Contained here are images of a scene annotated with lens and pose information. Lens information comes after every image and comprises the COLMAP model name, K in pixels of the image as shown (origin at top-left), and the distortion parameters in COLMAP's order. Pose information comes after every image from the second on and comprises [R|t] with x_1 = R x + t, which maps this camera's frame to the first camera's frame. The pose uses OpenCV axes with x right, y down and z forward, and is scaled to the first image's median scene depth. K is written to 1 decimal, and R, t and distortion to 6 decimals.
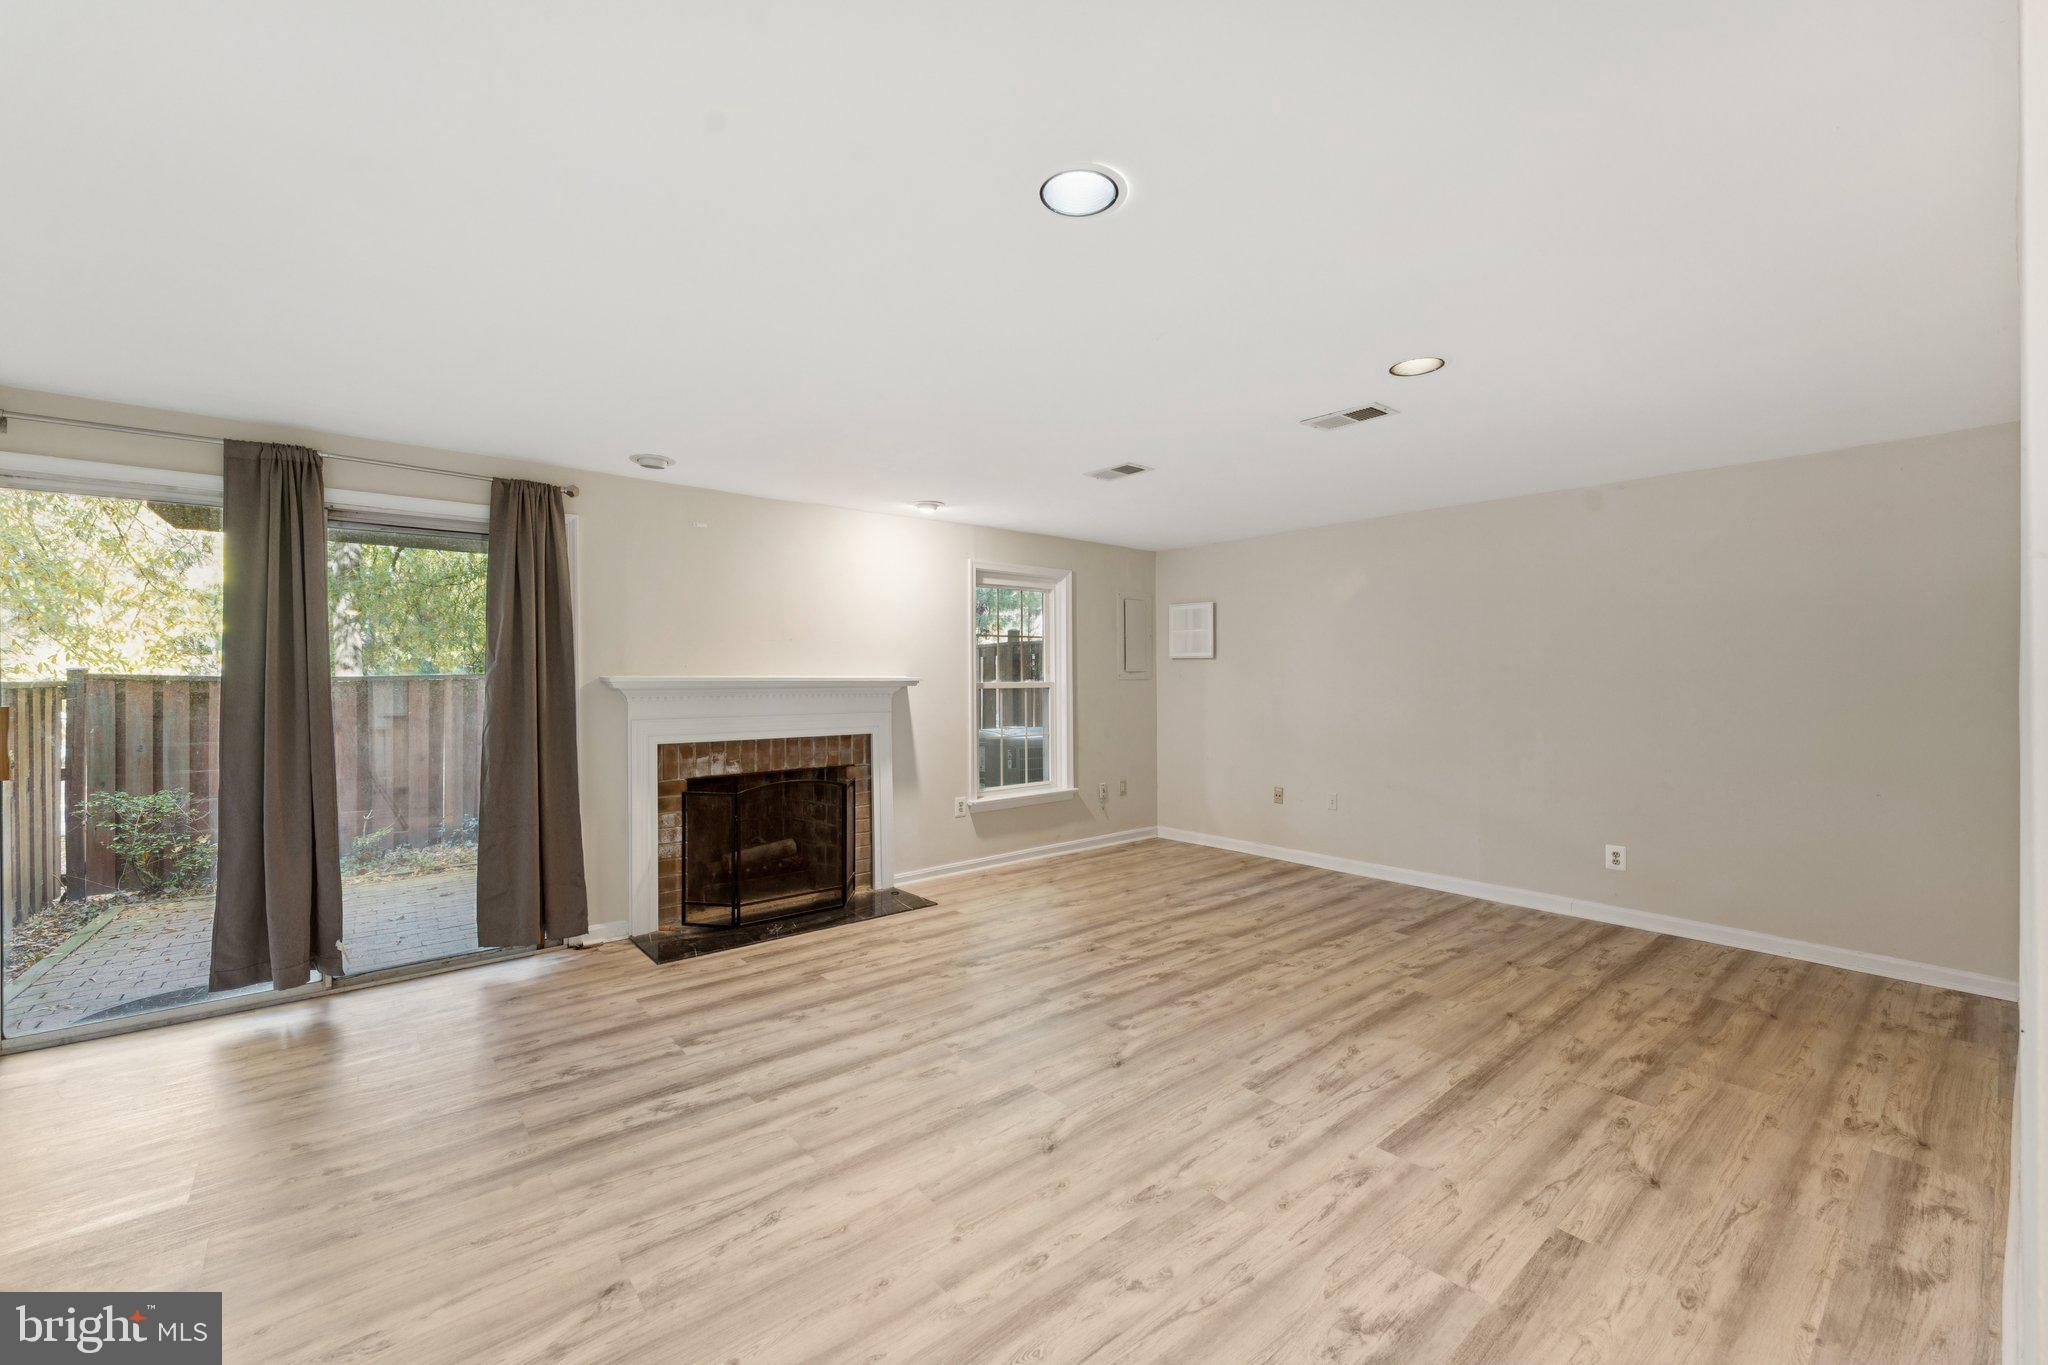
lens RADIAL K [[822.3, 0, 1032.5], [0, 822.3, 684.0], [0, 0, 1]] dist [-0.000269, -0.000834]
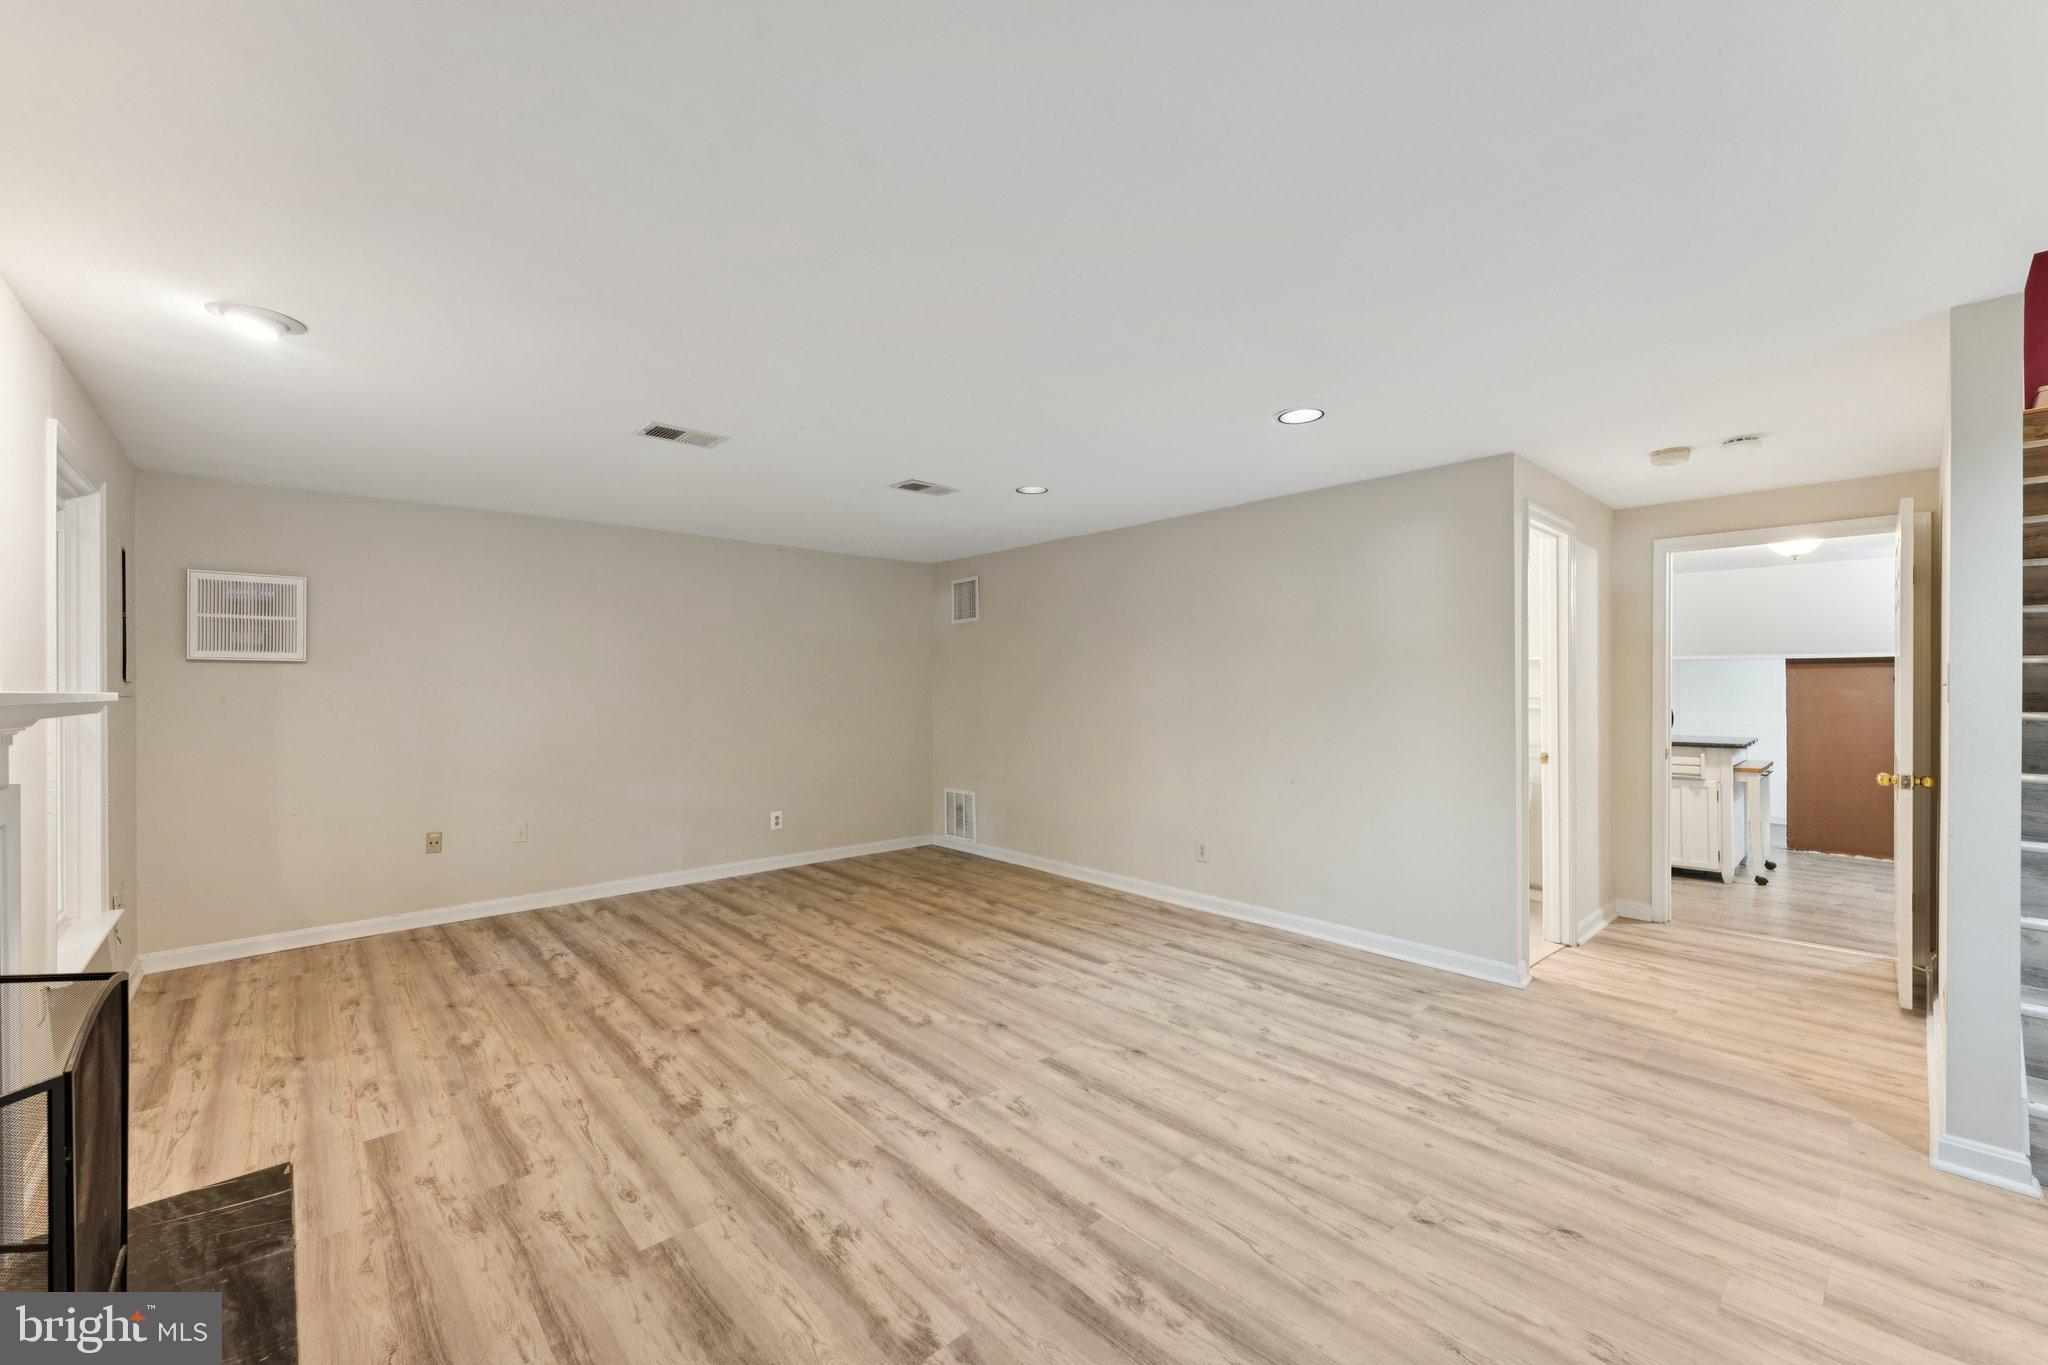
lens RADIAL K [[822.3, 0, 1032.5], [0, 822.3, 684.0], [0, 0, 1]] dist [-0.000269, -0.000834]
pose [[-0.038121, 0.002601, 0.999270, -0.927423], [0.014497, 0.999893, -0.002050, -0.002520], [-0.999168, 0.014408, -0.038155, 0.897880]]
